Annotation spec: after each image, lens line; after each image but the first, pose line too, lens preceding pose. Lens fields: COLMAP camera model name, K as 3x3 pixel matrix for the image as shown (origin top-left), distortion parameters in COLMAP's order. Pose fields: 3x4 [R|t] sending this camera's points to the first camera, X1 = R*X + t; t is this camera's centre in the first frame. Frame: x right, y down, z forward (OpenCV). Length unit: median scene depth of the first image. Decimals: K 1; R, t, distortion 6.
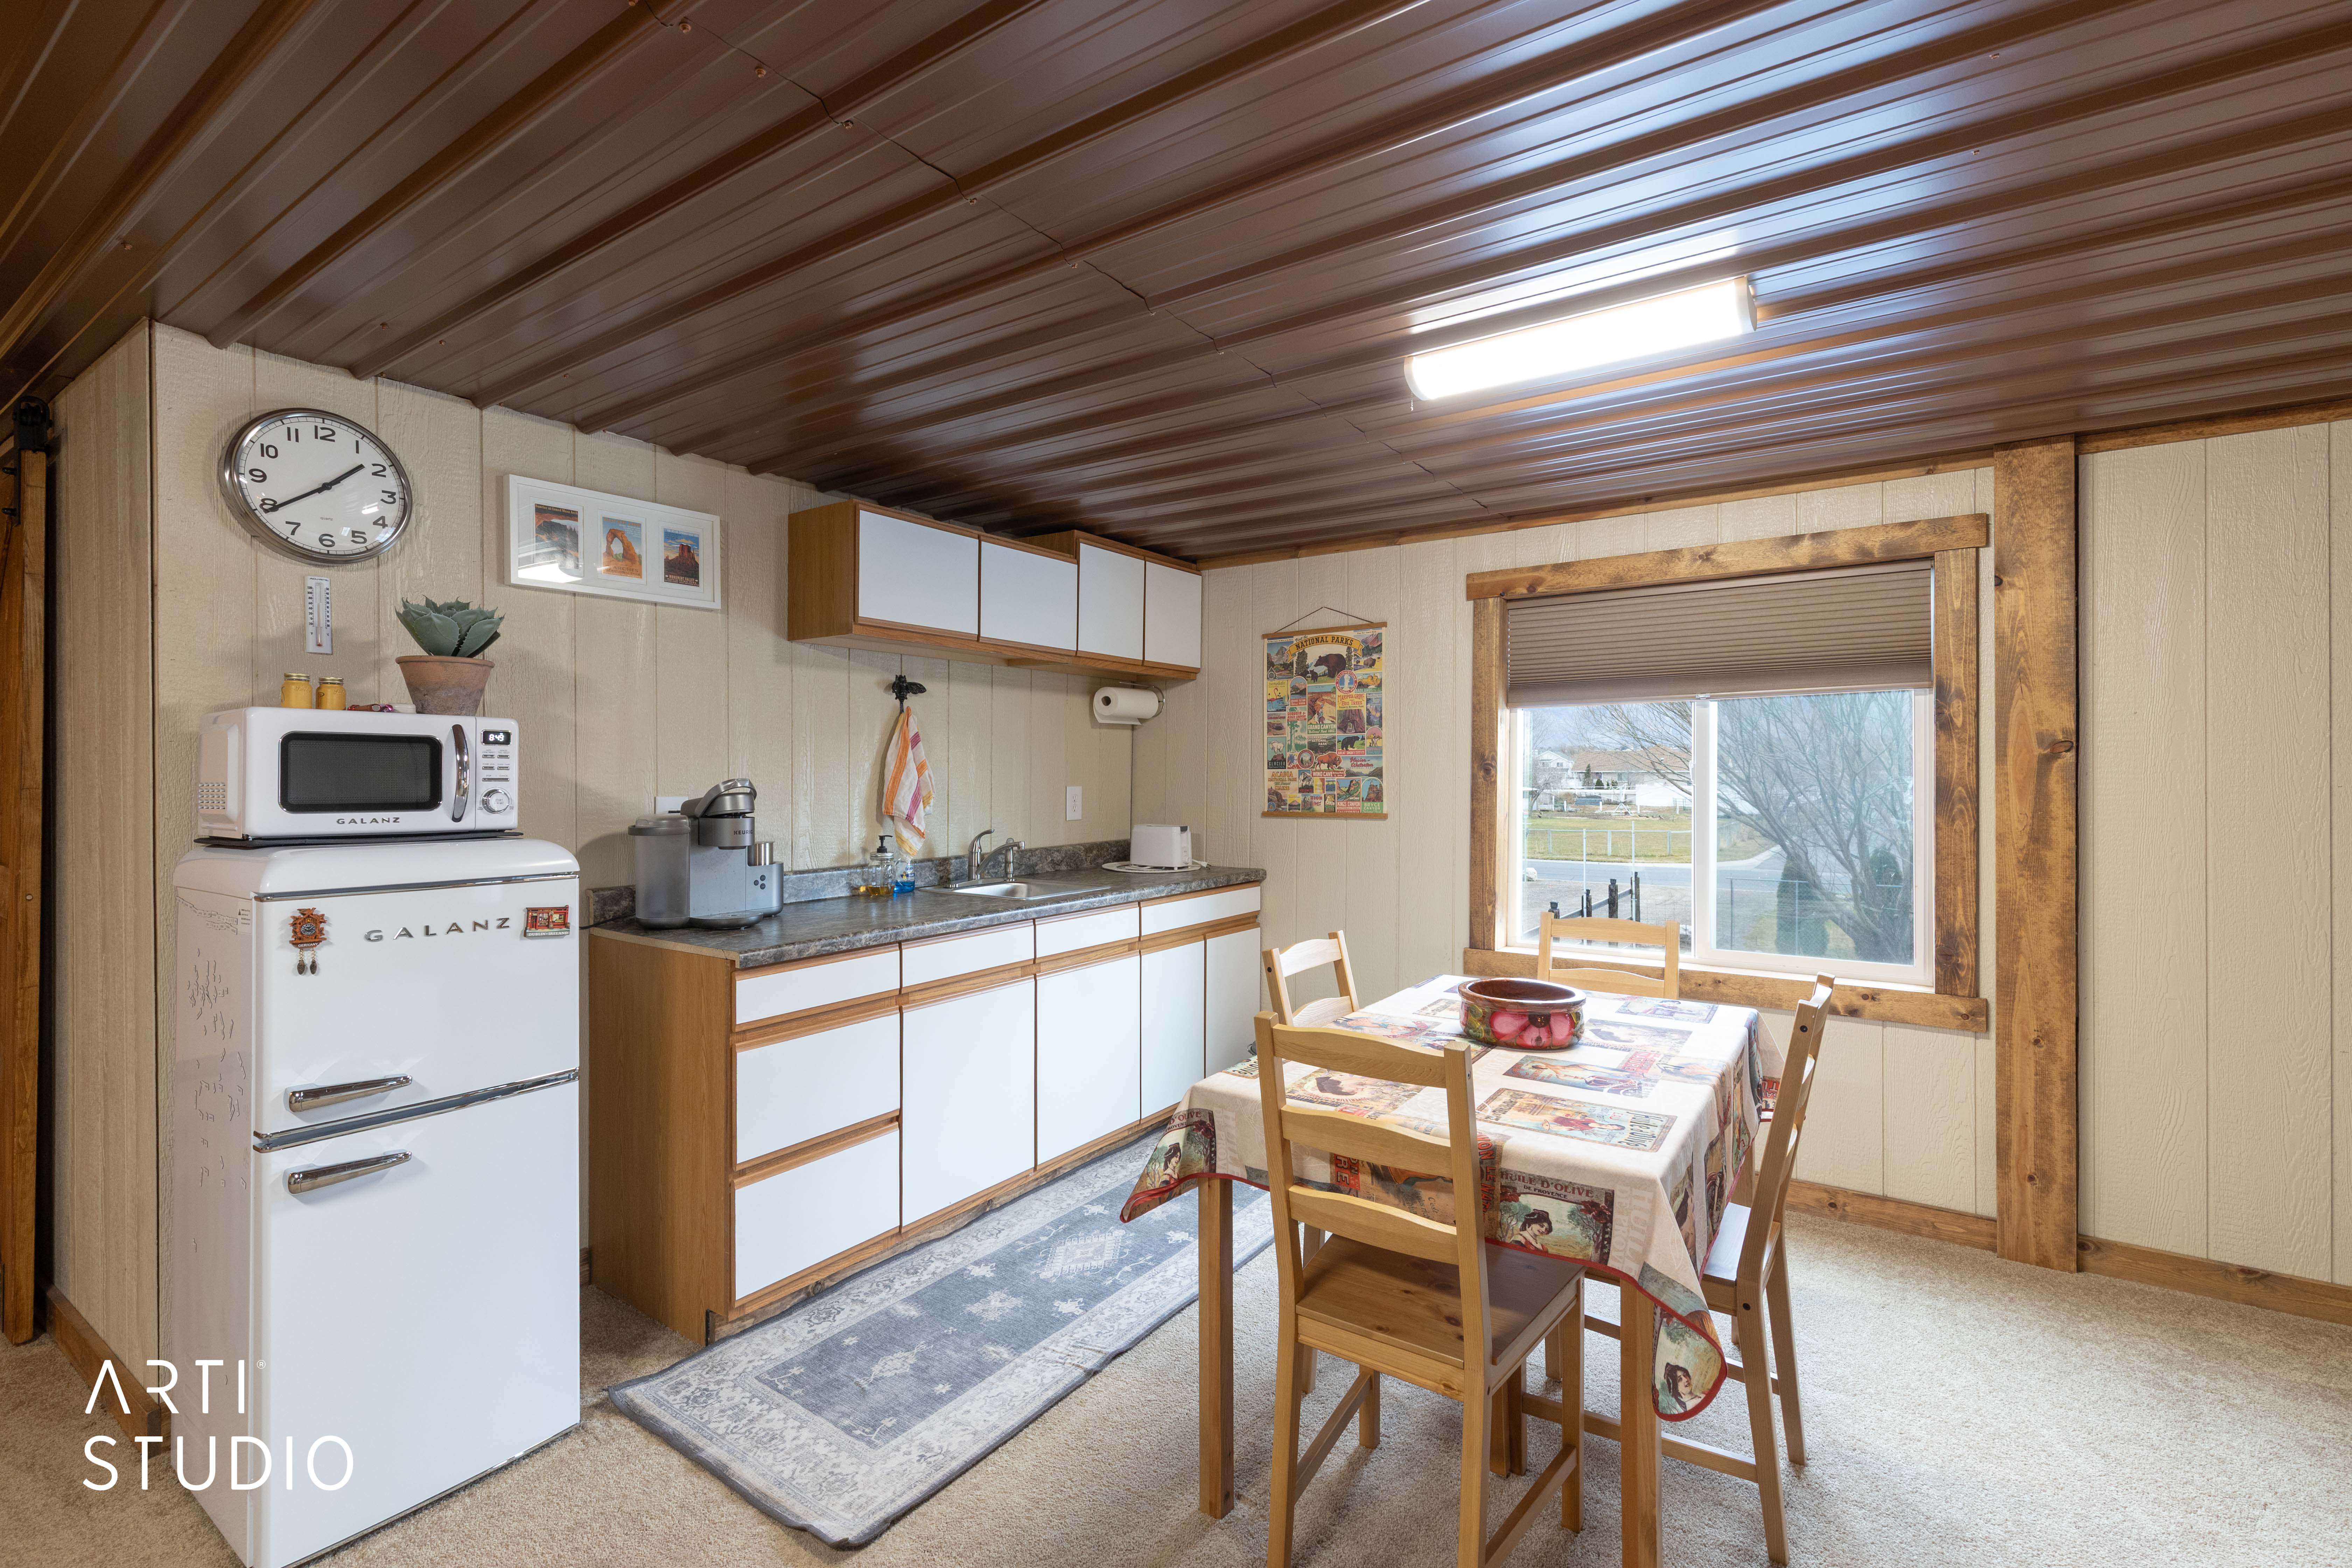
lens RADIAL K [[1065.8, 0, 1163.8], [0, 1065.8, 771.3], [0, 0, 1]] dist [0.004202, 0.000613]
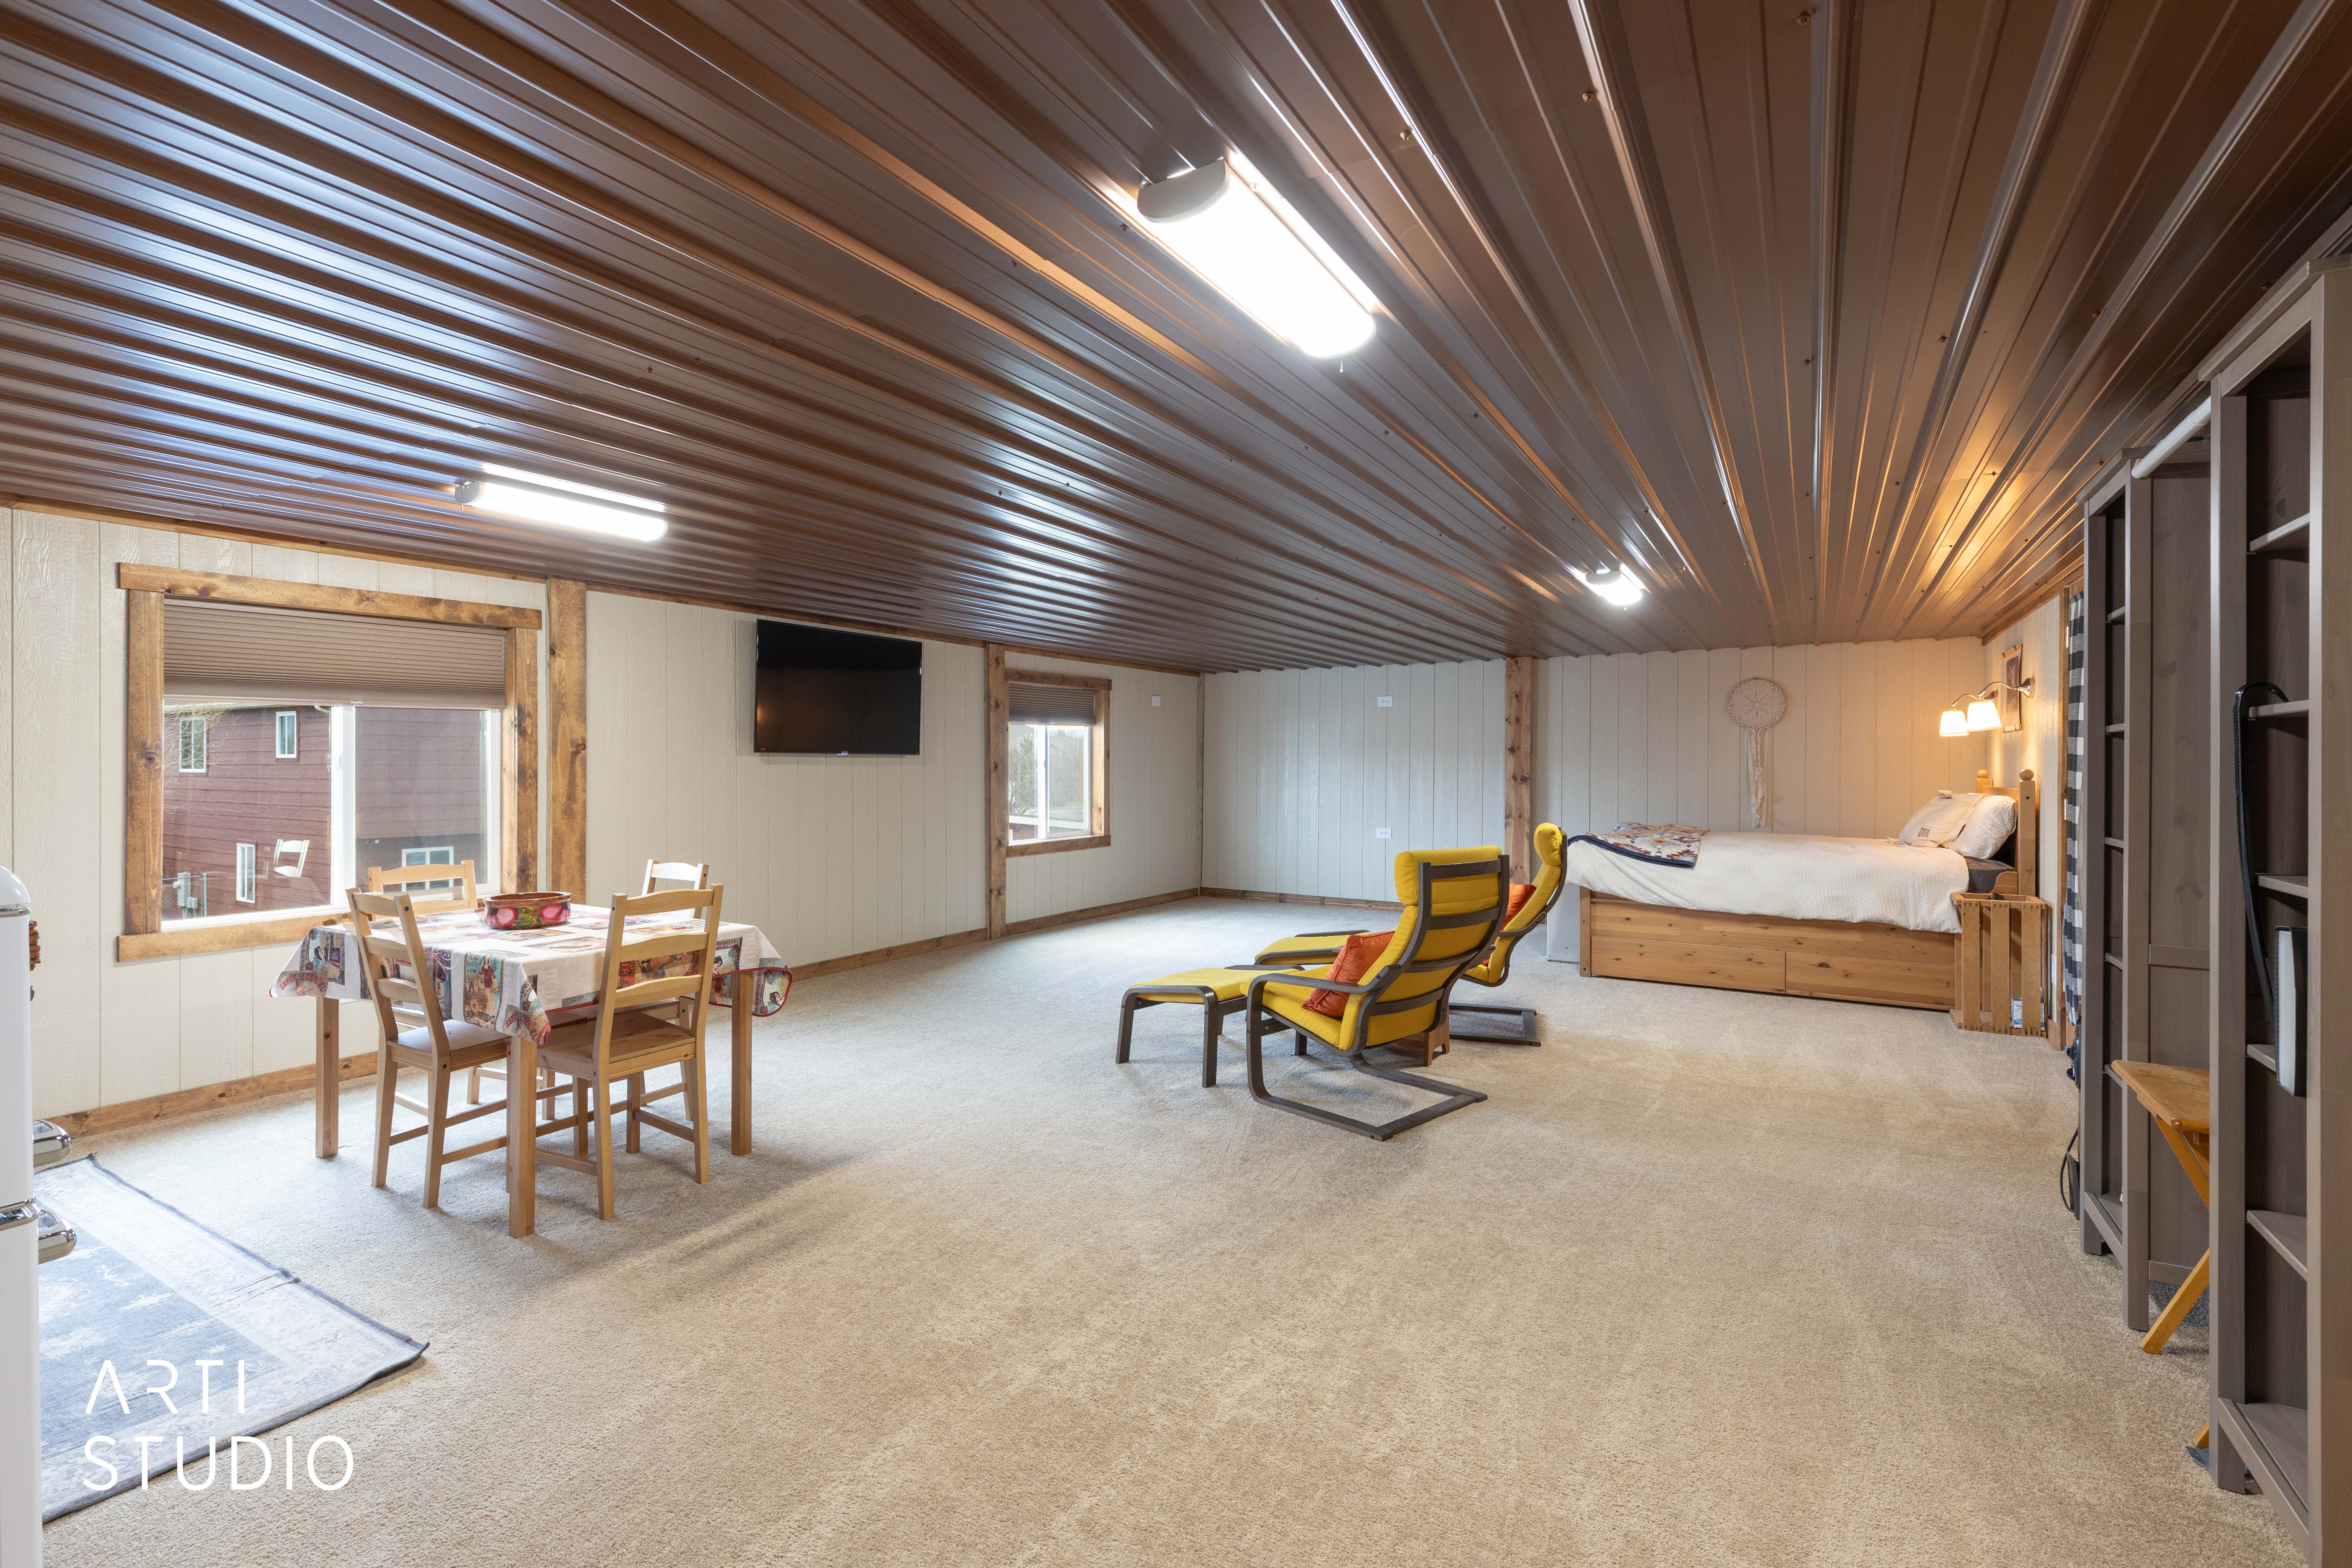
lens RADIAL K [[1065.8, 0, 1175.0], [0, 1065.8, 773.5], [0, 0, 1]] dist [0.004202, 0.000613]
pose [[-0.084105, -0.005586, 0.996441, -1.055703], [0.004397, 0.999972, 0.005977, 0.015938], [-0.996447, 0.004884, -0.084078, 0.130638]]
